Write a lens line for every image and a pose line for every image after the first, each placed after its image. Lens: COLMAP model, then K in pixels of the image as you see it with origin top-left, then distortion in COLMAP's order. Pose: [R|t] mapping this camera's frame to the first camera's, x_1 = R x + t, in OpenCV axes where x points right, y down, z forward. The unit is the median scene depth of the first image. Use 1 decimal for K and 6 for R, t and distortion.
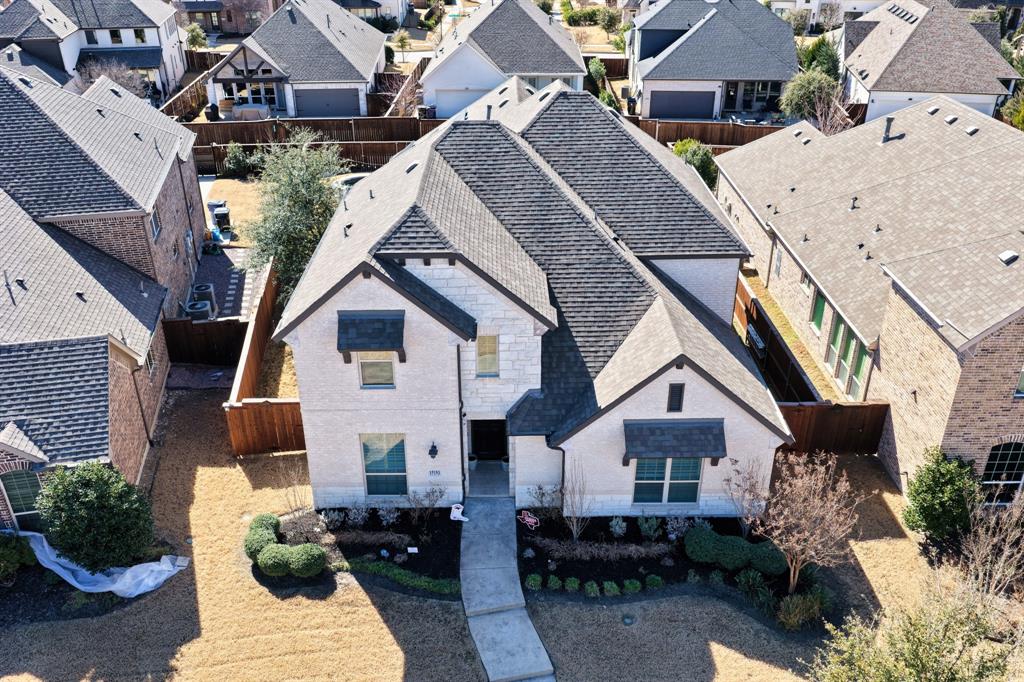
lens RADIAL K [[854.1, 0, 512.0], [0, 854.1, 341.0], [0, 0, 1]] dist [-0.002702, 0.016951]
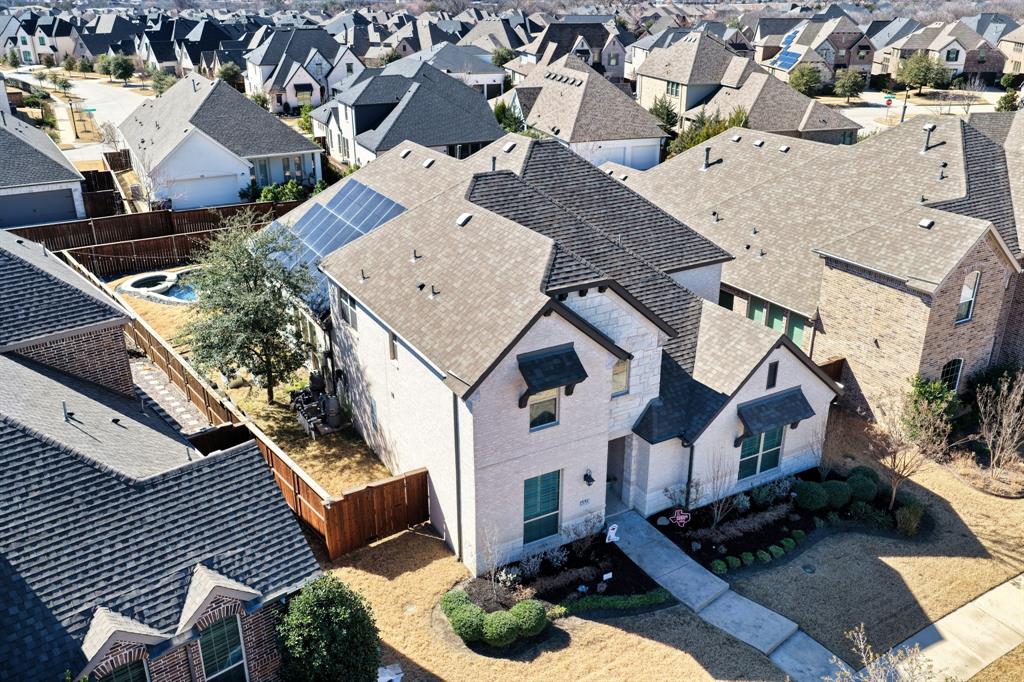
lens RADIAL K [[854.1, 0, 512.0], [0, 854.1, 341.0], [0, 0, 1]] dist [-0.002702, 0.016951]
pose [[0.875756, -0.185328, 0.445764, -0.624709], [0.225652, 0.973443, -0.038606, -0.013866], [-0.426771, 0.134396, 0.894318, 0.104523]]
